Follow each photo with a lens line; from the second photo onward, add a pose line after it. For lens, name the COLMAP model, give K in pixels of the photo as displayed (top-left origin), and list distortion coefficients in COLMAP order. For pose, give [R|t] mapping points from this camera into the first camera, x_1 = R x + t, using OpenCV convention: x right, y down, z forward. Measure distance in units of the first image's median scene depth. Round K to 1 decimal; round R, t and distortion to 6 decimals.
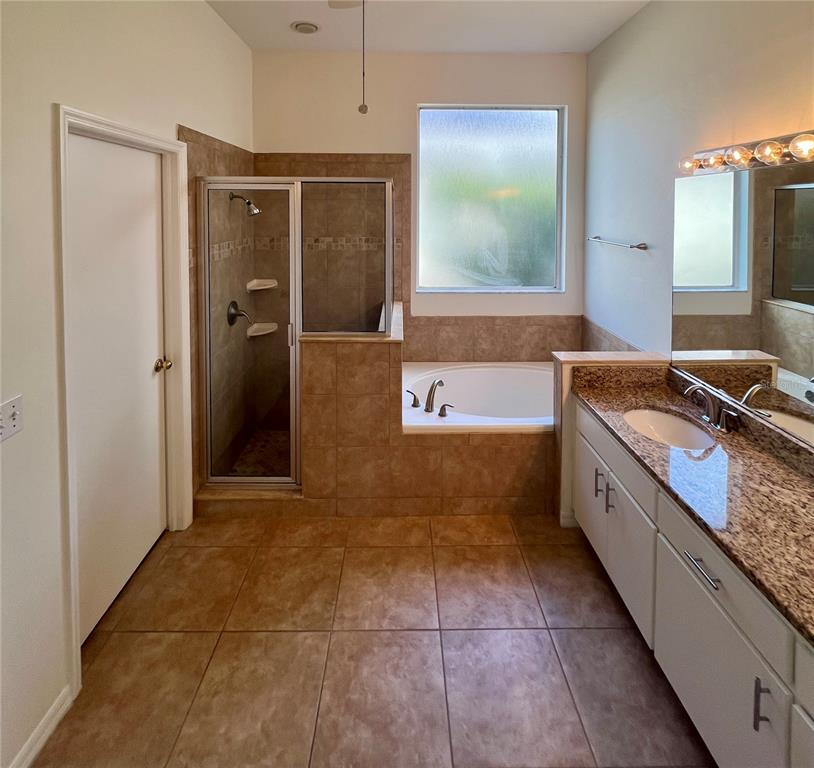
lens RADIAL K [[407.0, 0, 407.7], [0, 407.0, 361.6], [0, 0, 1]] dist [-0.000541, 0.000063]
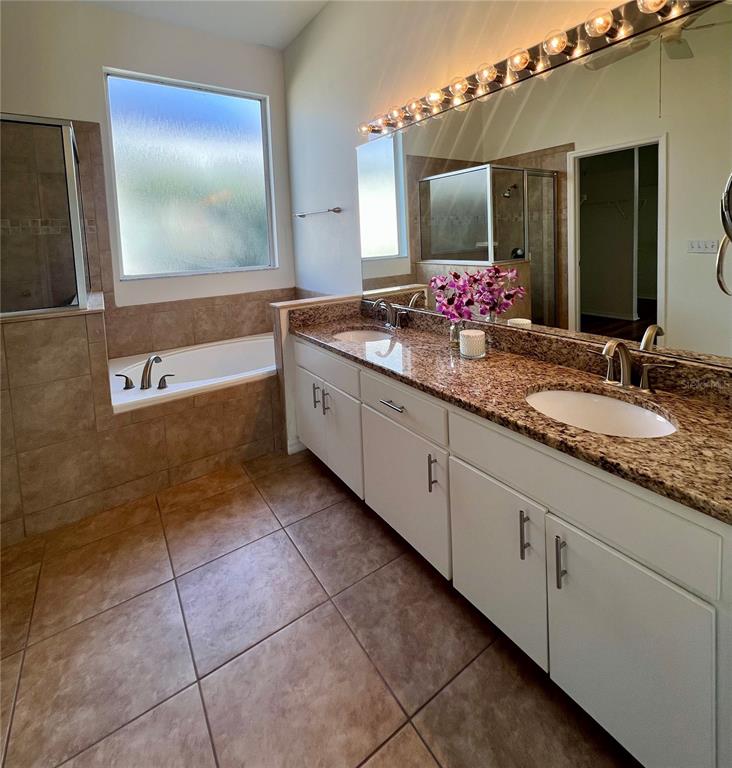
lens RADIAL K [[379.0, 0, 366.0], [0, 379.0, 384.0], [0, 0, 1]] dist [-0.000009, 0.000395]
pose [[0.836303, -0.077003, 0.542834, 0.005934], [0.062427, 0.997023, 0.045255, 0.149036], [-0.544703, -0.003959, 0.838620, 0.018500]]
